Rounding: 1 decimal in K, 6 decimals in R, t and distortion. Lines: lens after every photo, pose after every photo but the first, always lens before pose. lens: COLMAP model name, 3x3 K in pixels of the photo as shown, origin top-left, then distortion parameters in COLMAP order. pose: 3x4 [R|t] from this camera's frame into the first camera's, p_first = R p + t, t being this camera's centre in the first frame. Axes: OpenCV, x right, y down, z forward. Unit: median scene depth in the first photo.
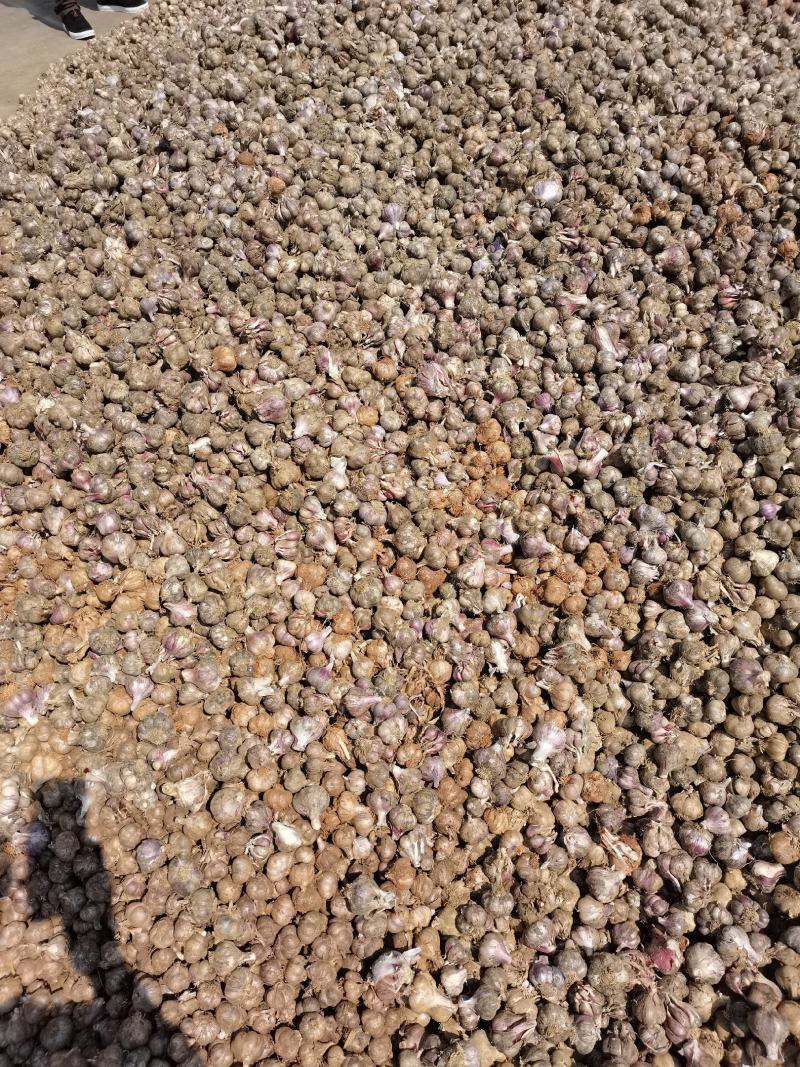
lens RADIAL K [[737.3, 0, 400.0], [0, 737.3, 533.5], [0, 0, 1]] dist [0.001537, -0.000045]
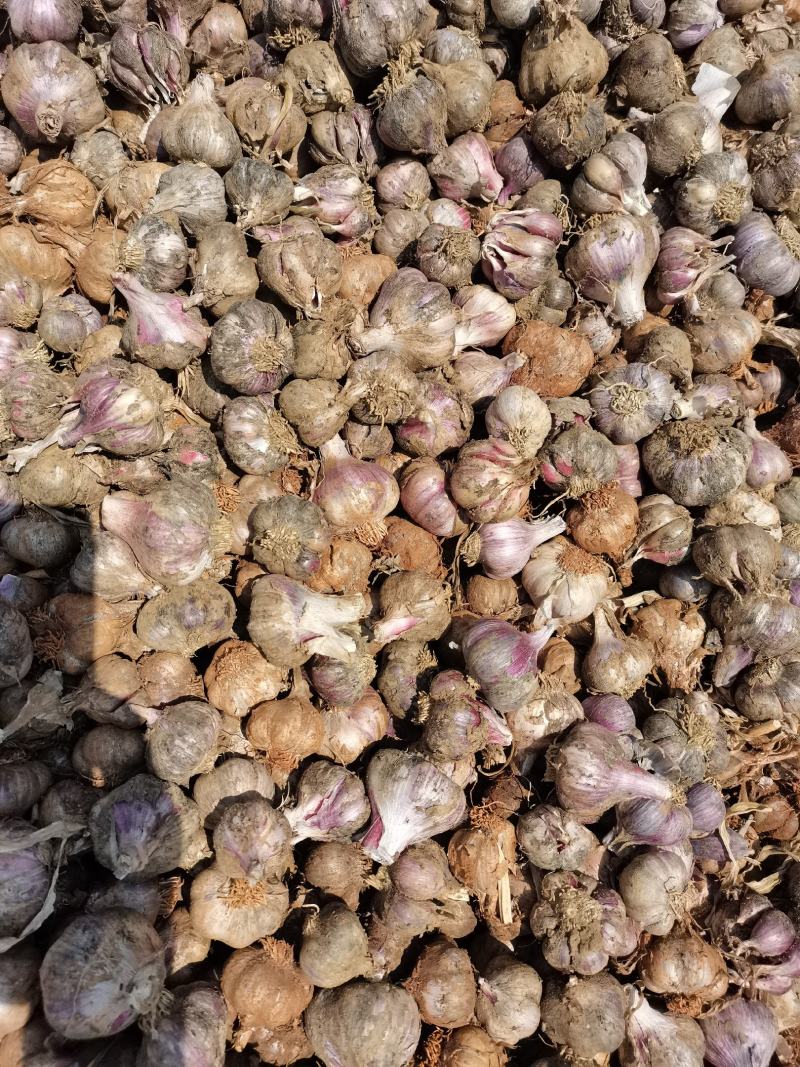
lens RADIAL K [[737.3, 0, 400.0], [0, 737.3, 533.5], [0, 0, 1]] dist [0.001537, -0.000045]
pose [[0.940124, 0.340725, -0.008494, -0.160655], [-0.335638, 0.929845, 0.150782, 0.107326], [0.059273, -0.138903, 0.988531, 0.663718]]
